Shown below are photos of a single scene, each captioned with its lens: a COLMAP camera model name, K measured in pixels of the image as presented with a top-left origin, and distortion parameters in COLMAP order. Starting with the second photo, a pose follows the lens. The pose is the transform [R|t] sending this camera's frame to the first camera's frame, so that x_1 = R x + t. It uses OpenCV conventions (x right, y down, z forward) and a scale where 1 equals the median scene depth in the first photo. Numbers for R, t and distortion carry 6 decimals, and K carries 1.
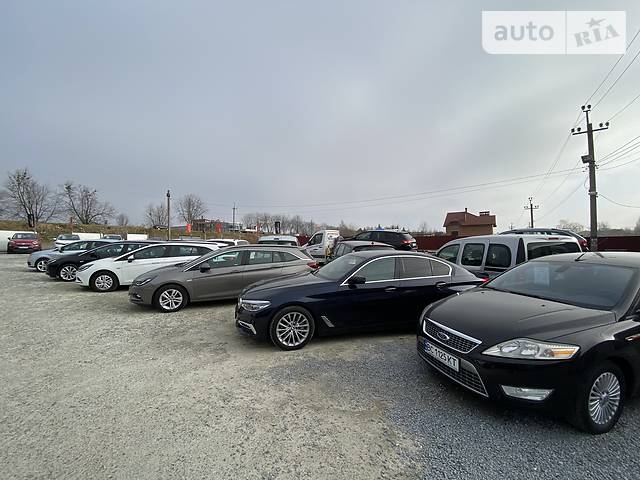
lens RADIAL K [[259.3, 0, 320.0], [0, 259.3, 240.0], [0, 0, 1]] dist [-0.001268, -0.000638]
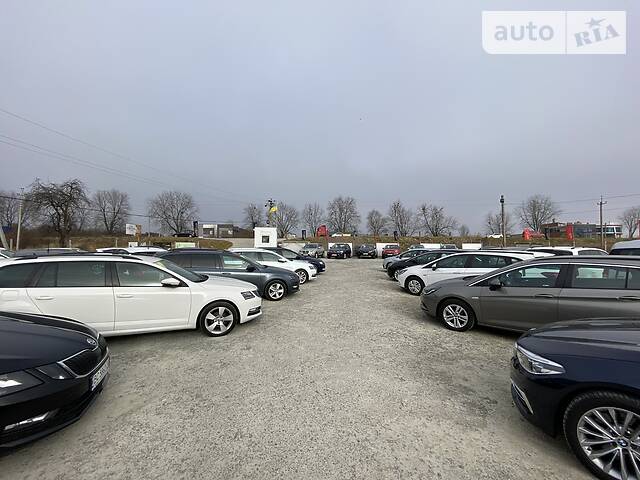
lens RADIAL K [[259.3, 0, 320.0], [0, 259.3, 240.0], [0, 0, 1]] dist [-0.001268, -0.000638]
pose [[0.394753, -0.037387, -0.918026, 0.049153], [0.005690, 0.999252, -0.038248, 0.001135], [0.918770, 0.009875, 0.394670, 0.173749]]
